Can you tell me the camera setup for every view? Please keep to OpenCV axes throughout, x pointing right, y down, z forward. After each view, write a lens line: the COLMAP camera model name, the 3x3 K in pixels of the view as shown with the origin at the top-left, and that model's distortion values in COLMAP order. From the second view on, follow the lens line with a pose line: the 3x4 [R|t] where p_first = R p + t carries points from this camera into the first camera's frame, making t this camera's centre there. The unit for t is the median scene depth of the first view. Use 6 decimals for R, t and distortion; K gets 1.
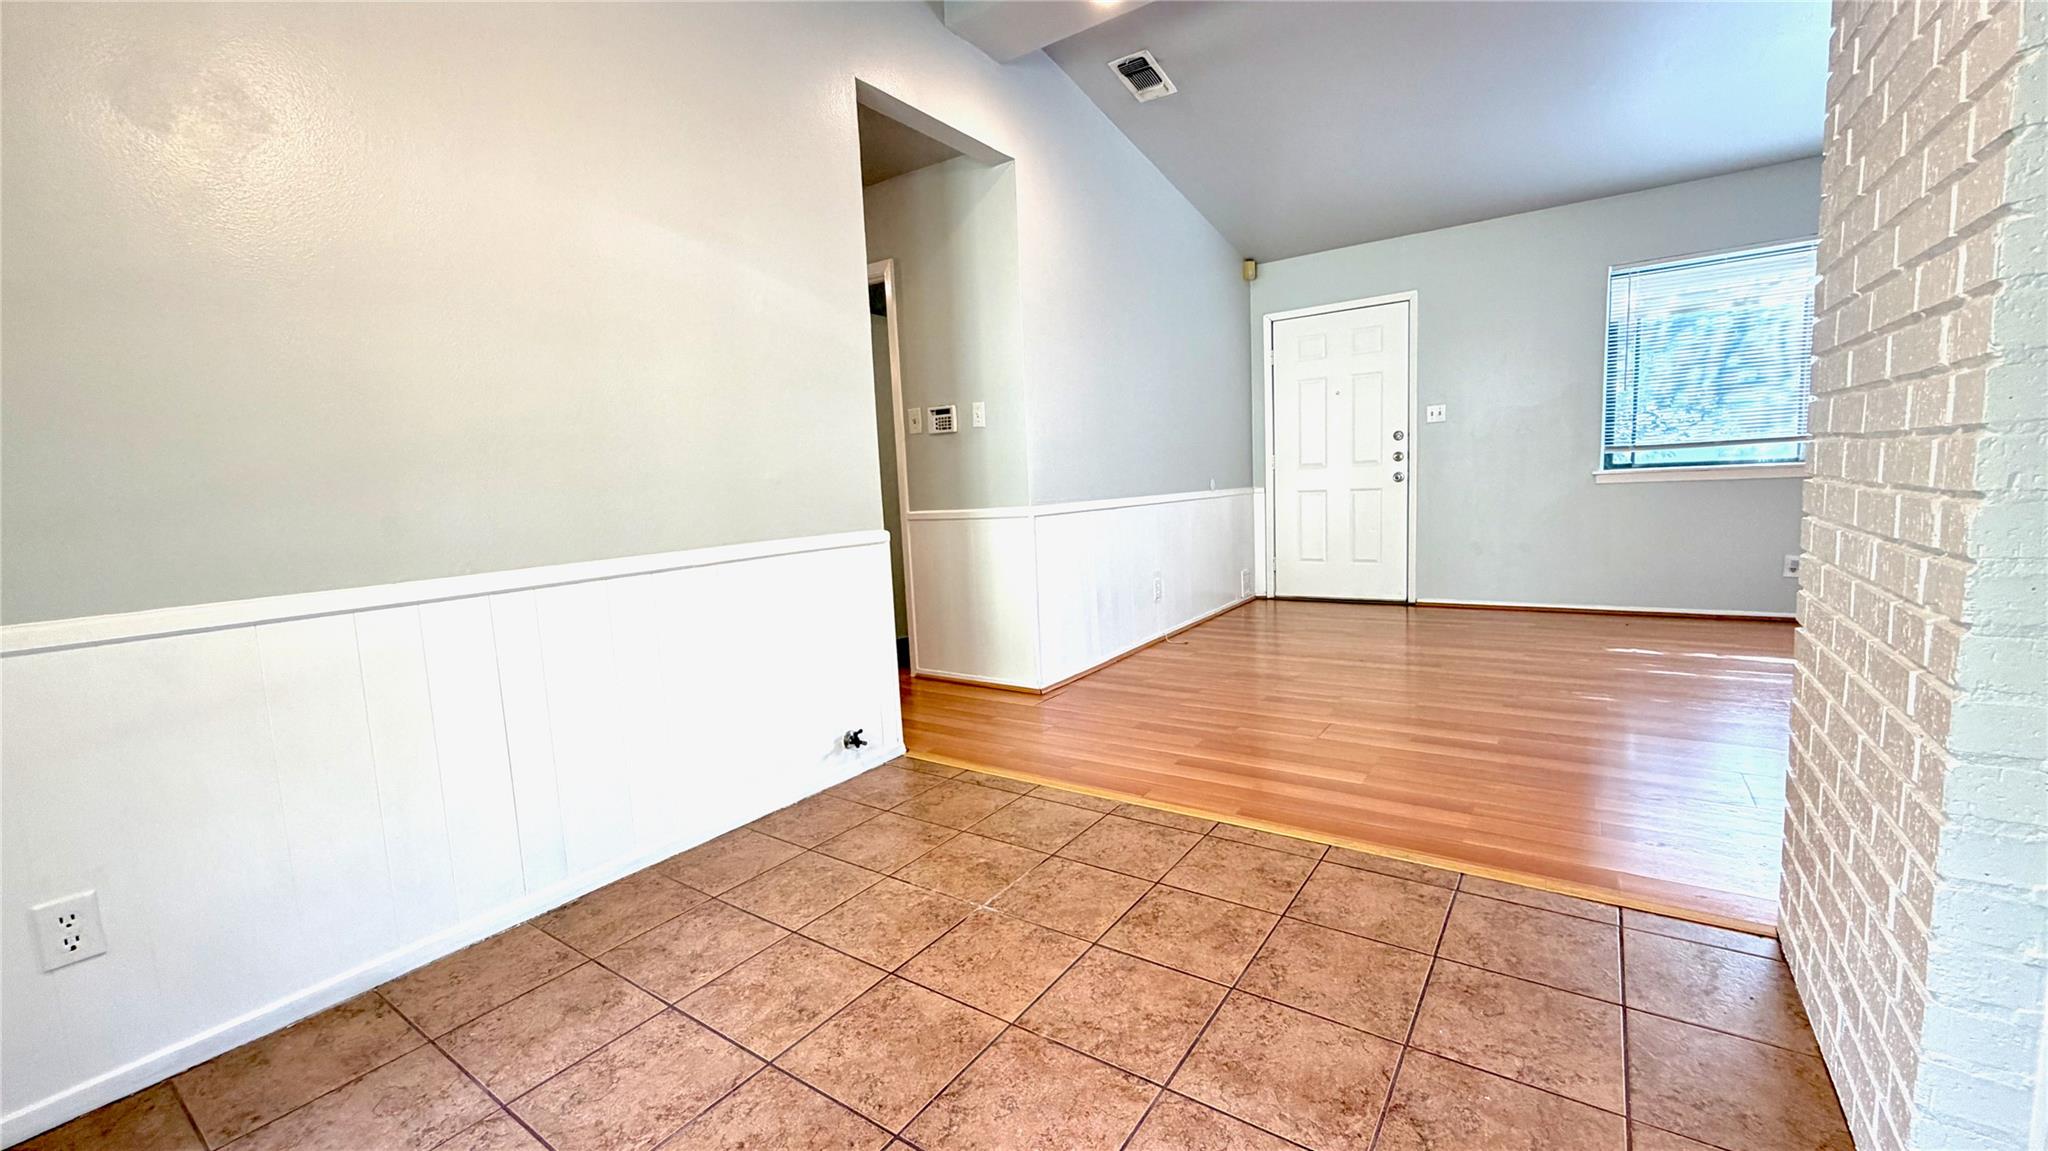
lens RADIAL K [[820.7, 0, 1024.4], [0, 820.7, 588.5], [0, 0, 1]] dist [0.002794, -0.000129]
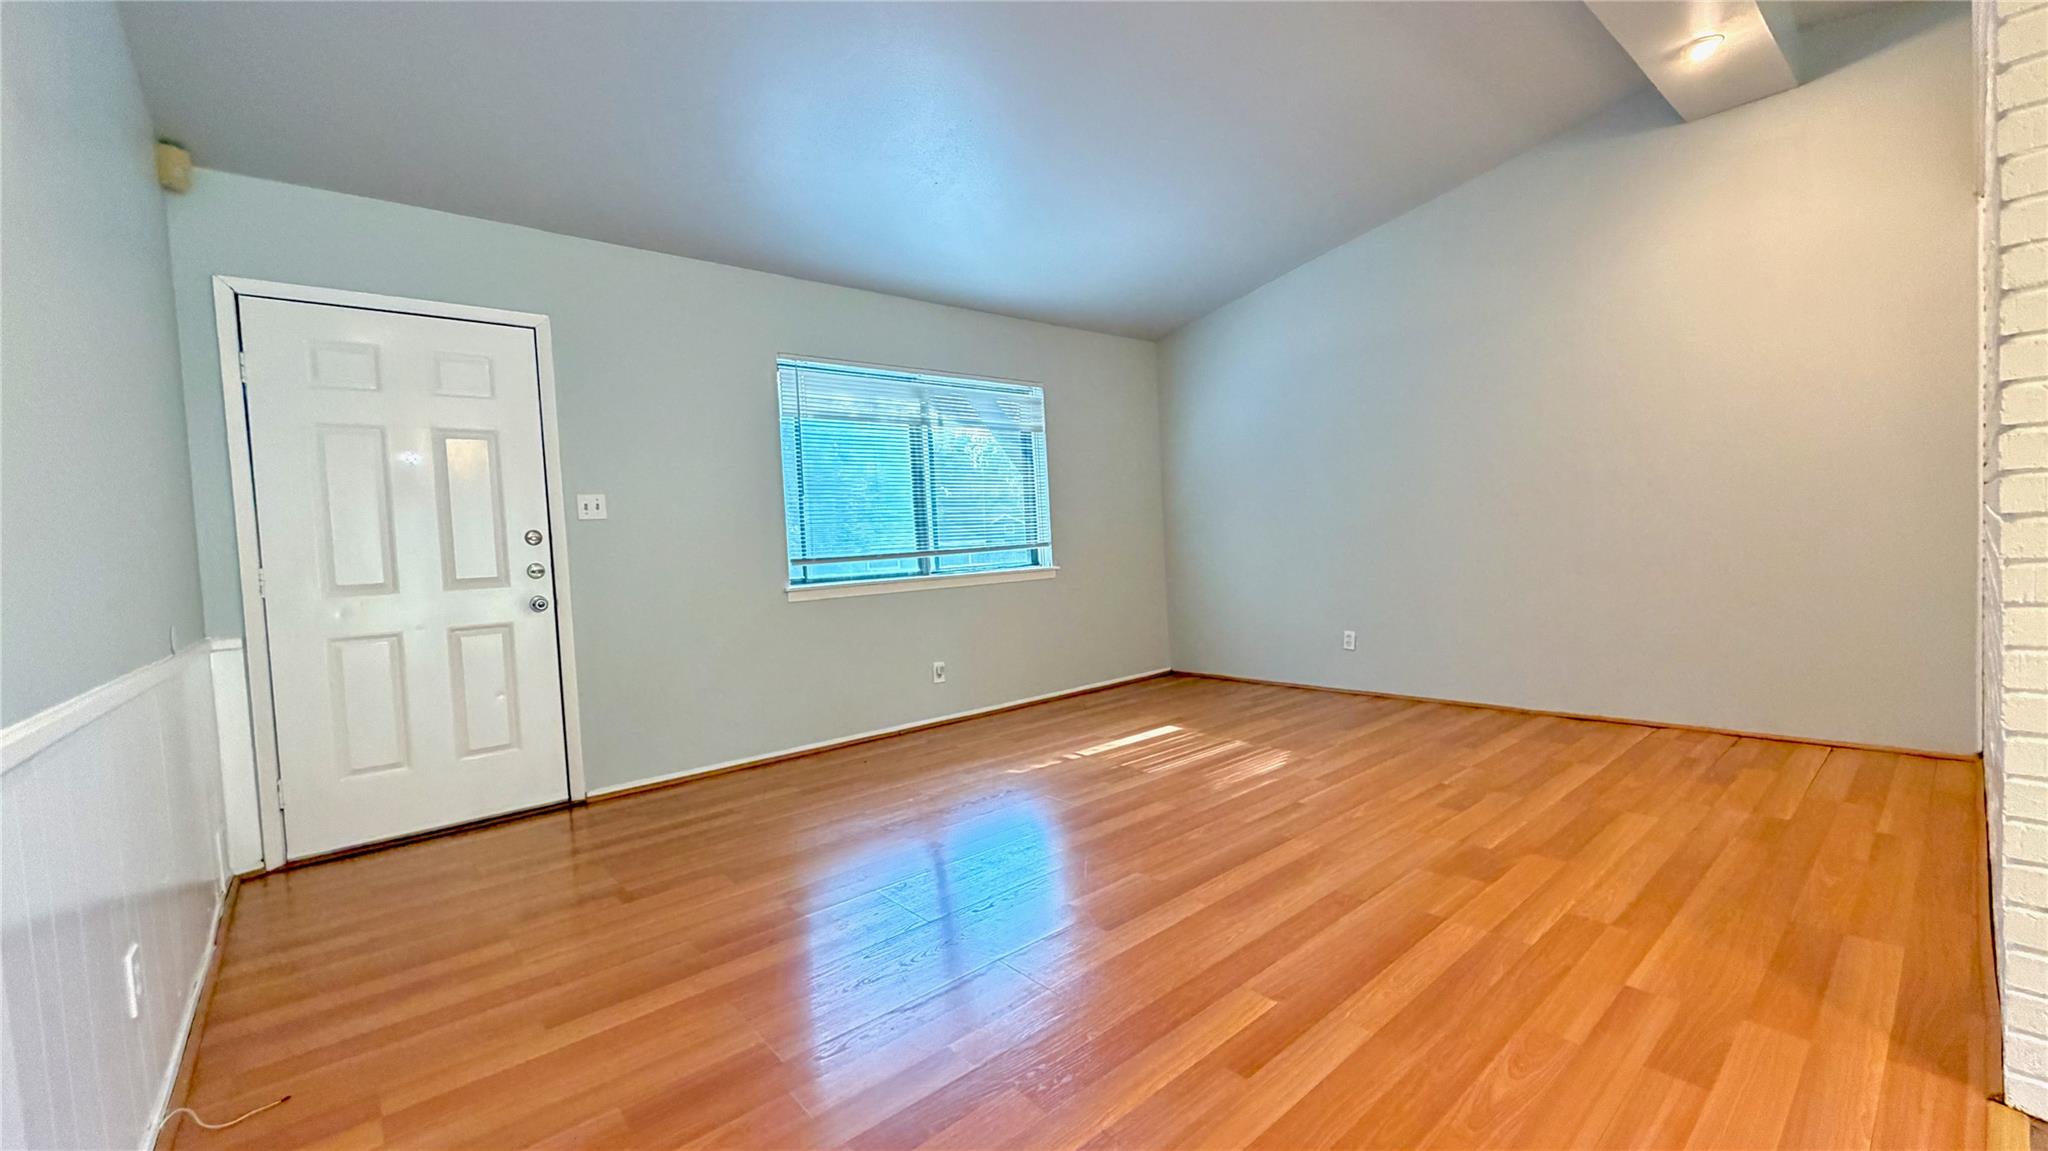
lens RADIAL K [[820.7, 0, 1016.4], [0, 820.7, 577.5], [0, 0, 1]] dist [0.002794, -0.000129]
pose [[0.260351, -0.005281, 0.965500, -0.048151], [0.161955, 0.986055, -0.038279, -0.076079], [-0.951834, 0.166334, 0.257576, 0.512326]]
